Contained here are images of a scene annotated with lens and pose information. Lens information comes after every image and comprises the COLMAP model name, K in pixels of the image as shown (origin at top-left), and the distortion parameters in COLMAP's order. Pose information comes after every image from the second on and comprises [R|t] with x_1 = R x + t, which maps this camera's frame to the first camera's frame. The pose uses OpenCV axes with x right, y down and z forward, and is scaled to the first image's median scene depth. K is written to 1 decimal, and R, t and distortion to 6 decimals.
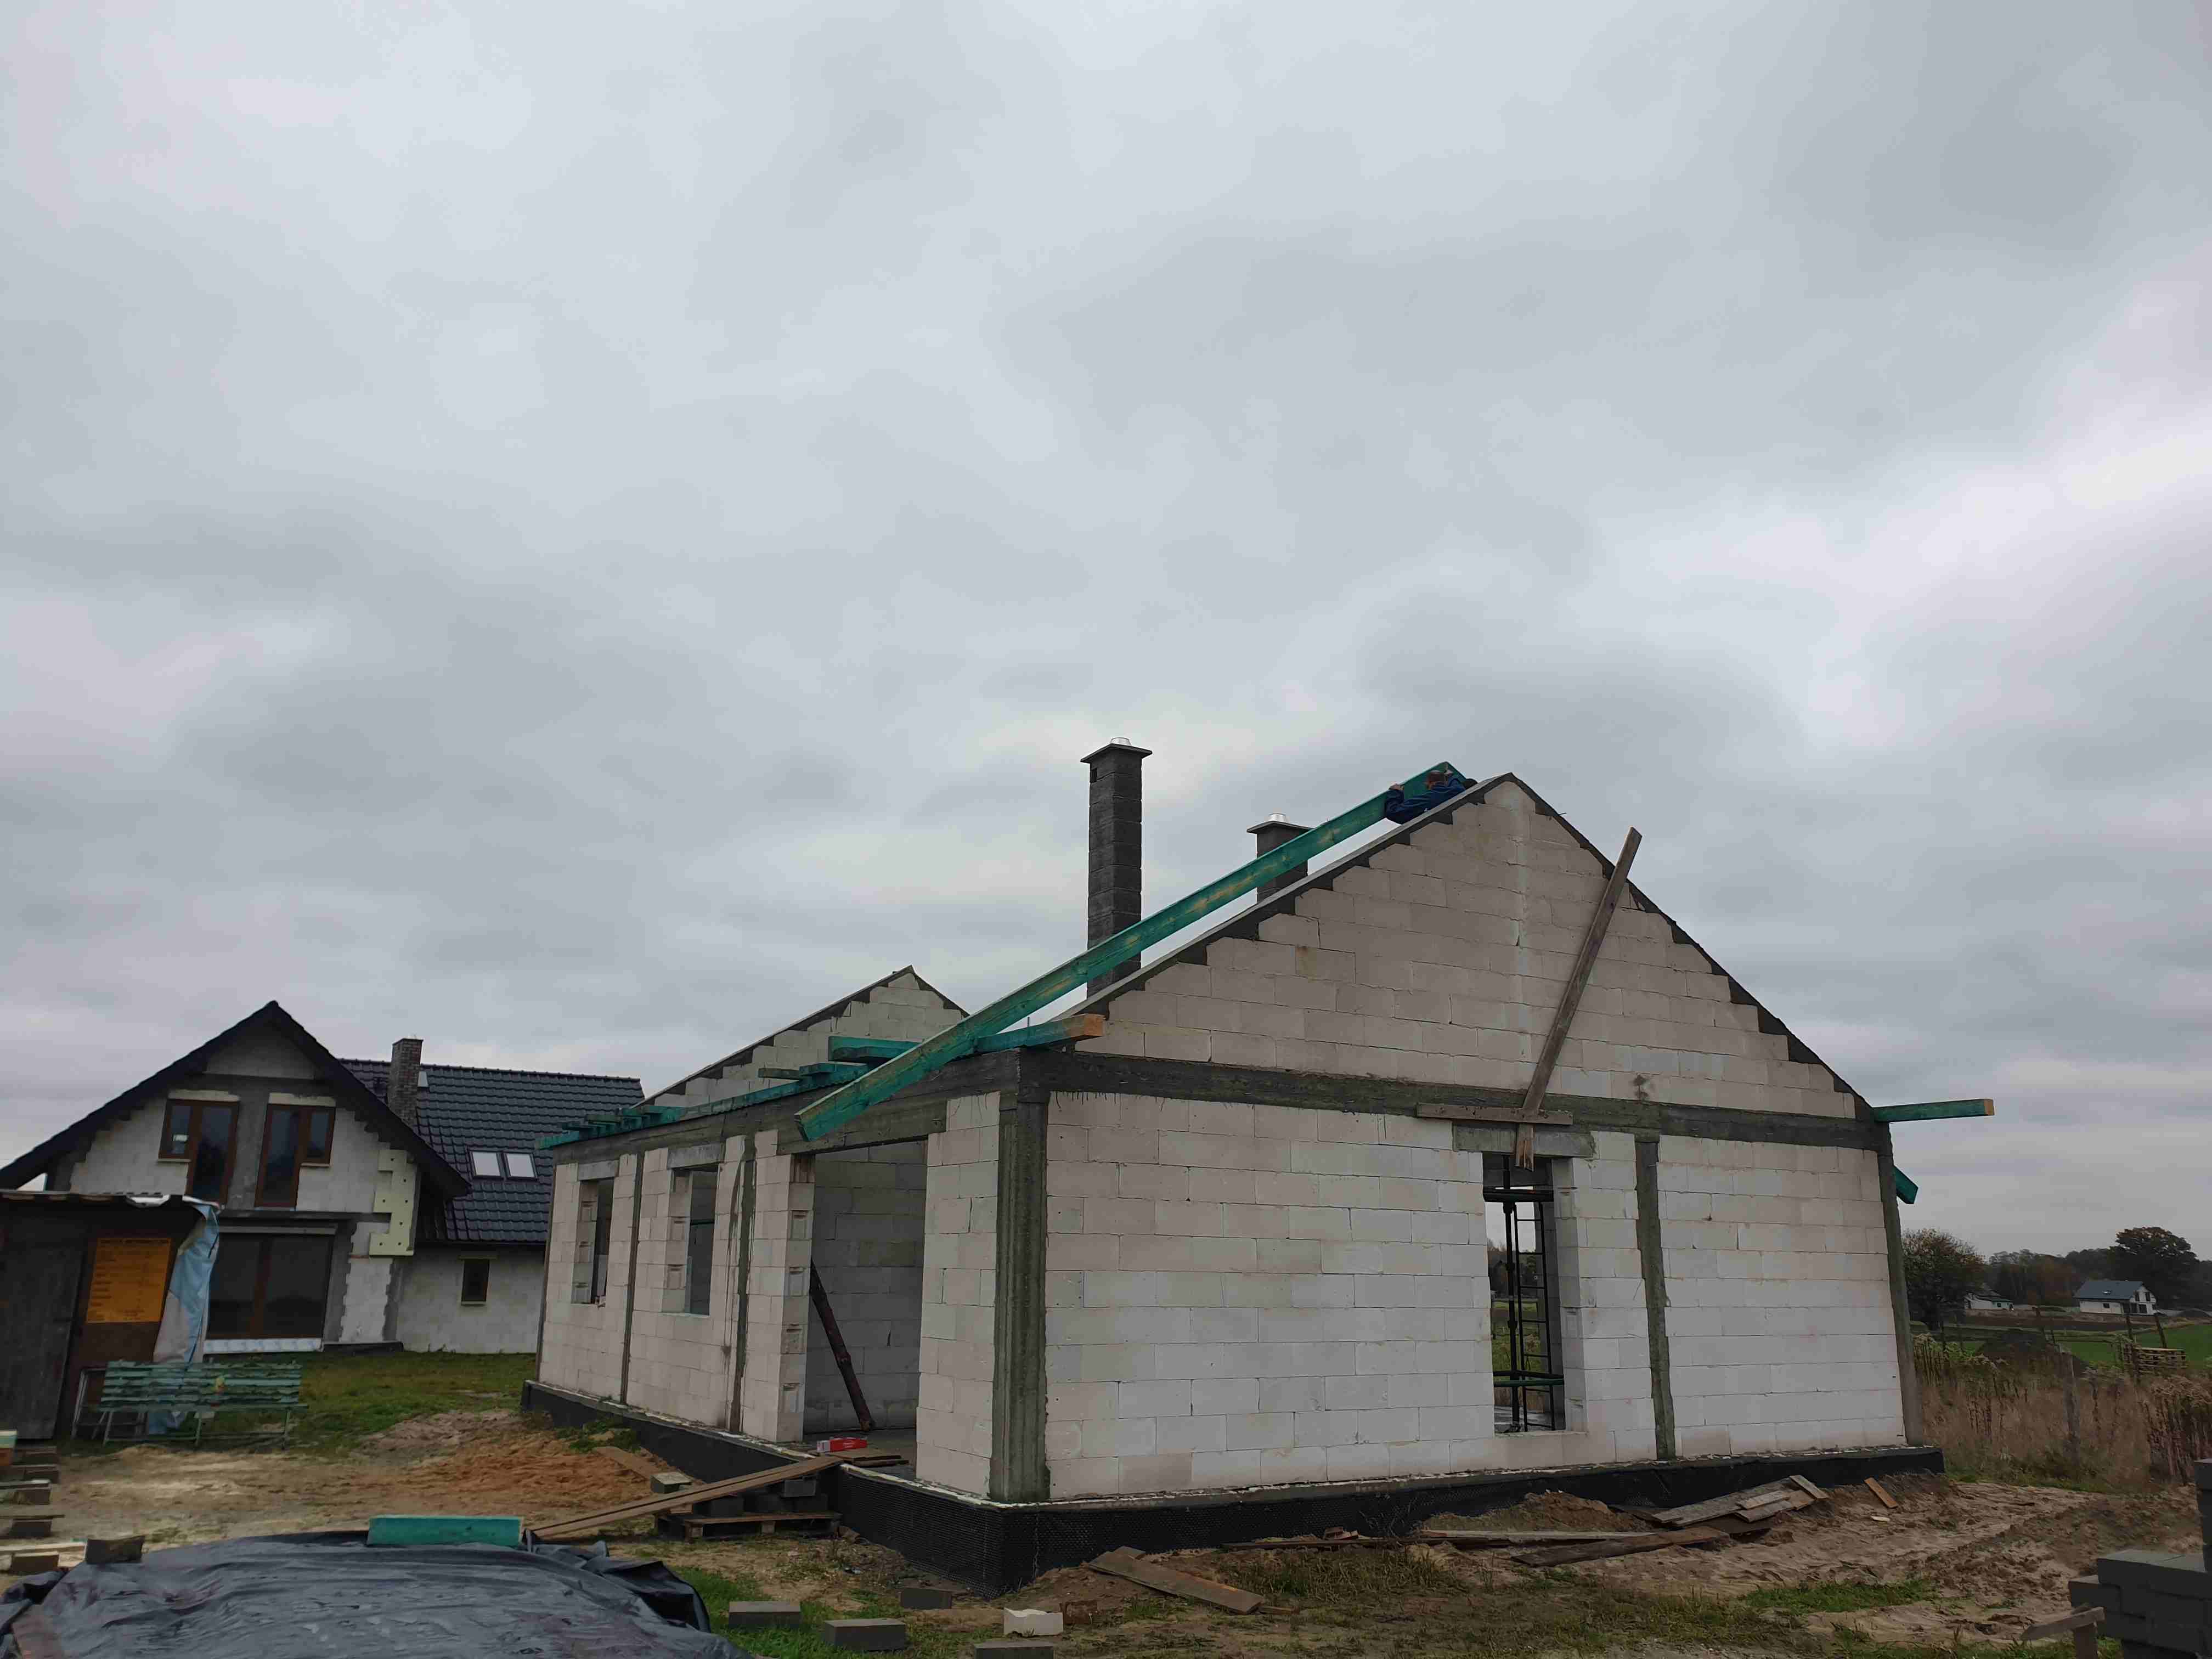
lens RADIAL K [[1713.6, 0, 1106.3], [0, 1713.6, 828.1], [0, 0, 1]] dist [0.033349, -0.023356]
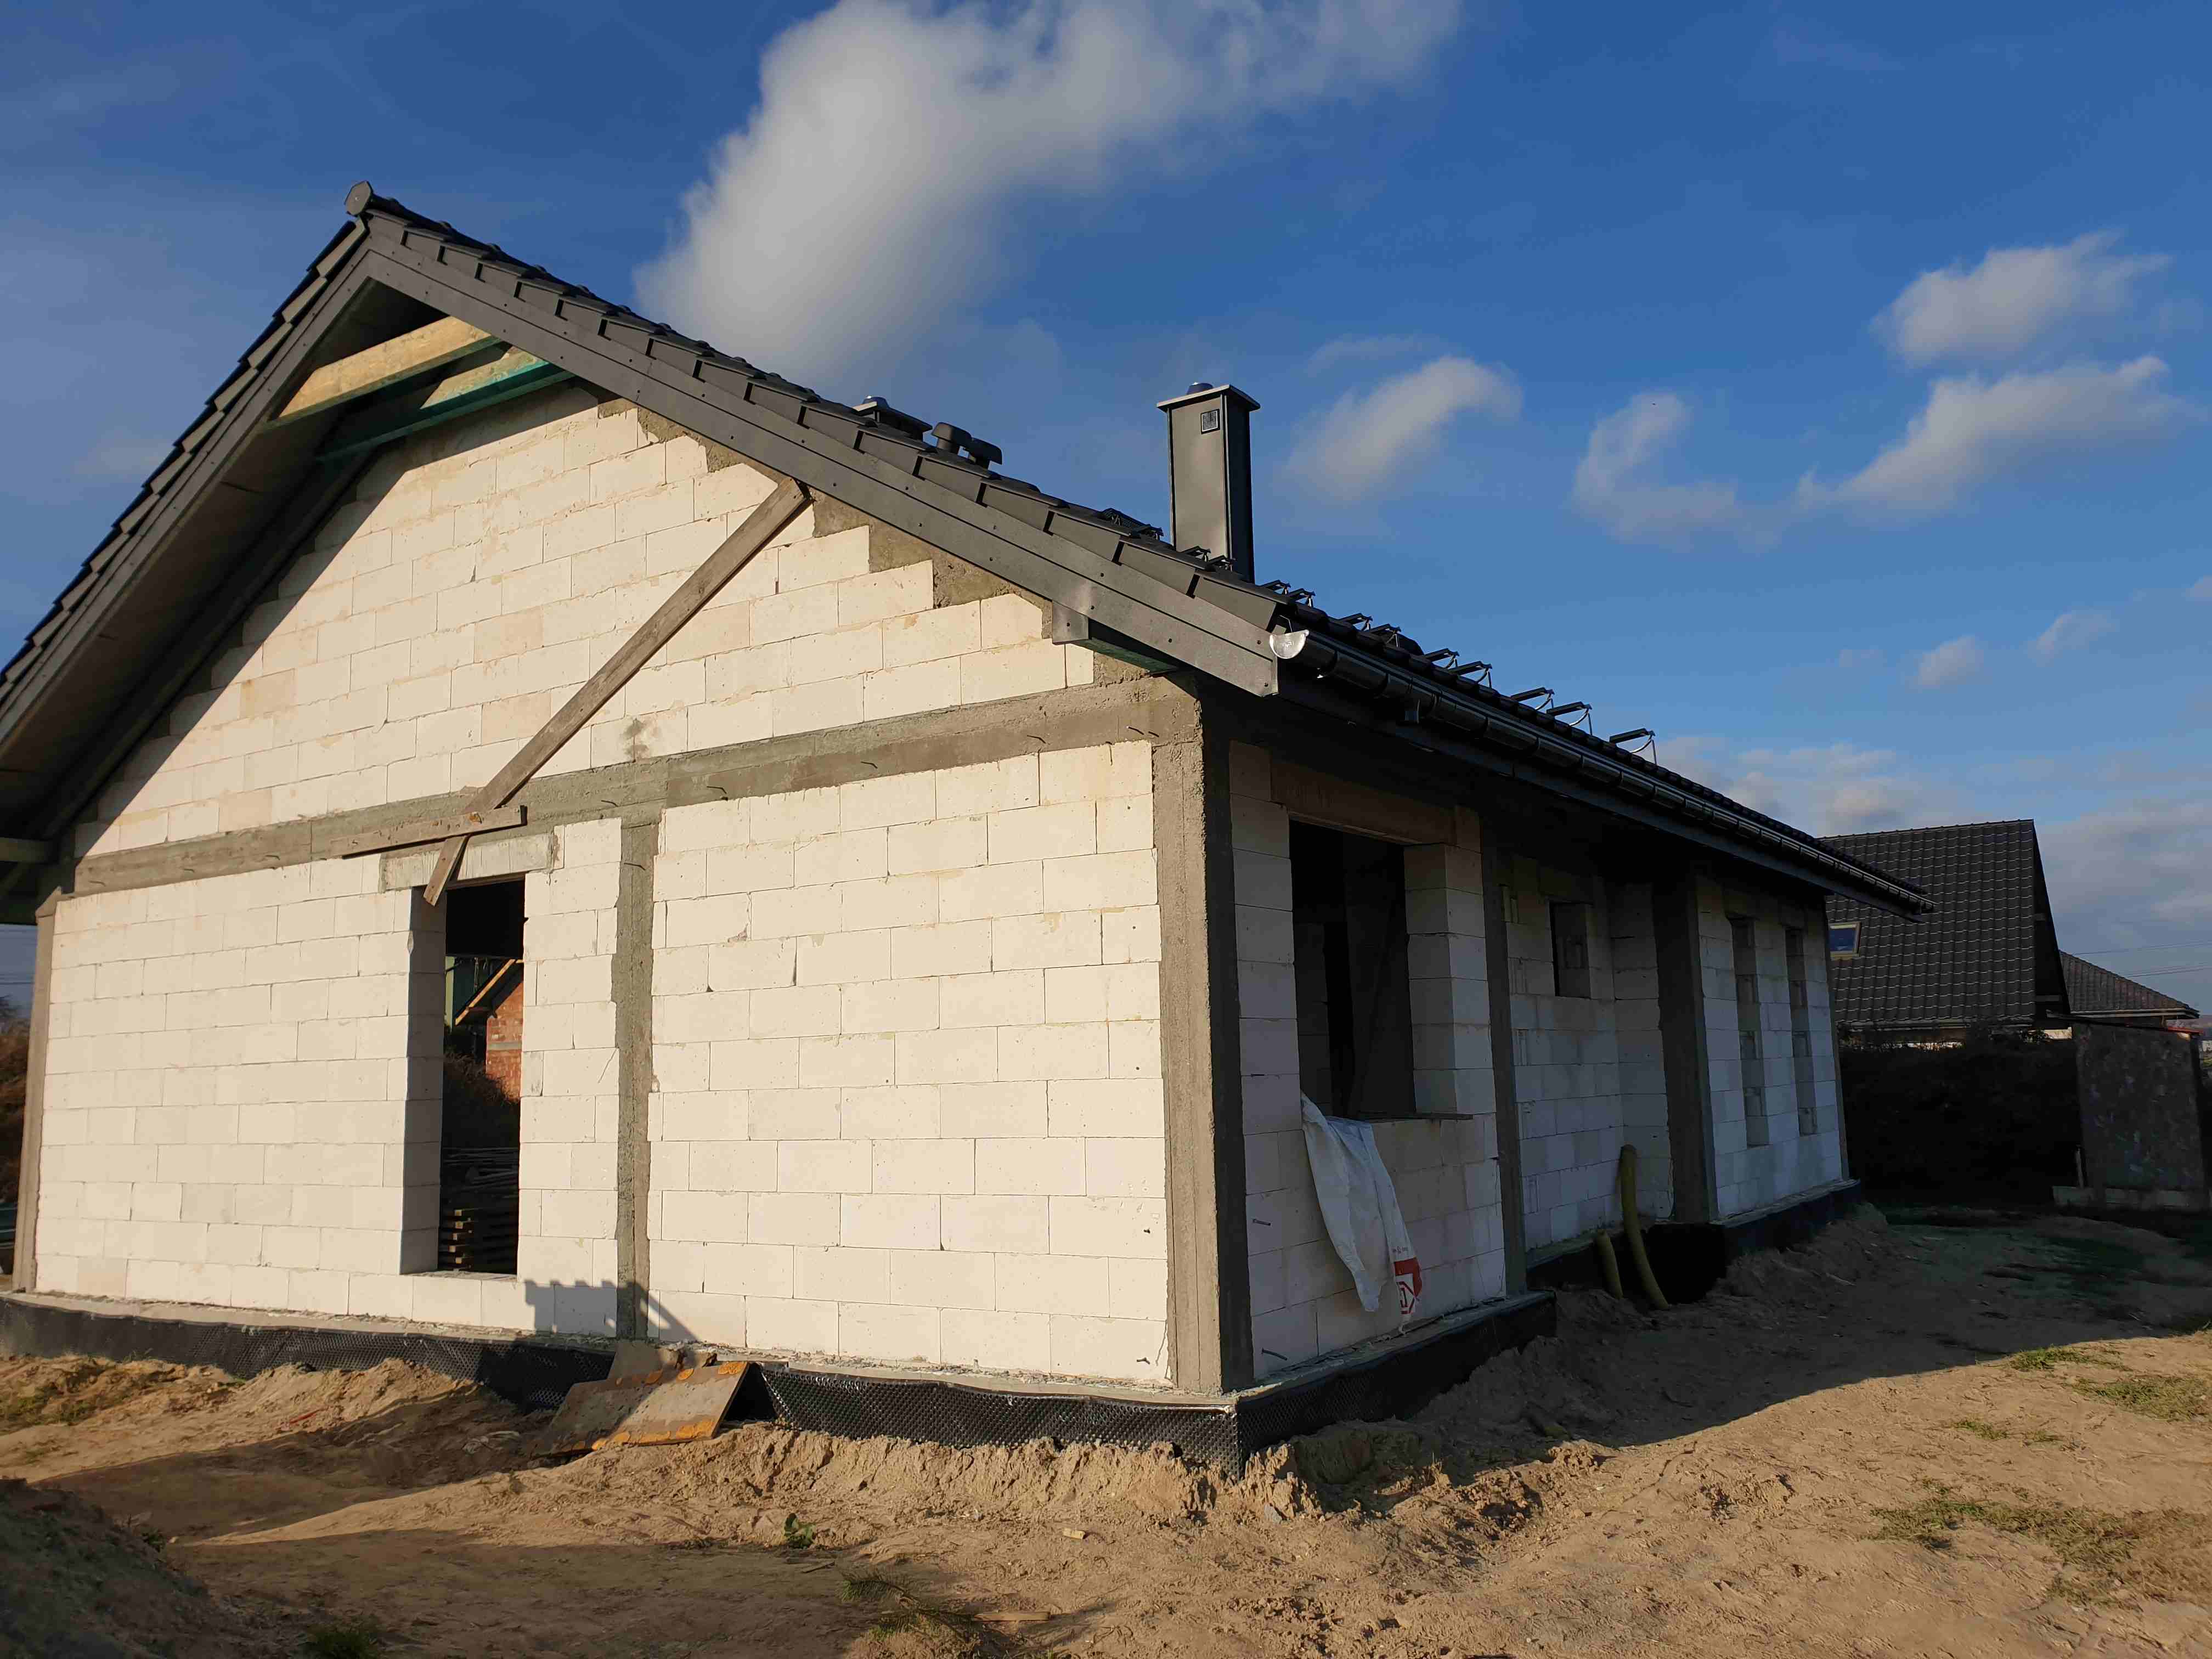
lens RADIAL K [[1713.6, 0, 1122.5], [0, 1713.6, 809.5], [0, 0, 1]] dist [0.033349, -0.023356]
pose [[0.427887, -0.155225, -0.890403, 0.931281], [0.257453, 0.965263, -0.044555, 0.249251], [0.866389, -0.210173, 0.452987, 0.882612]]
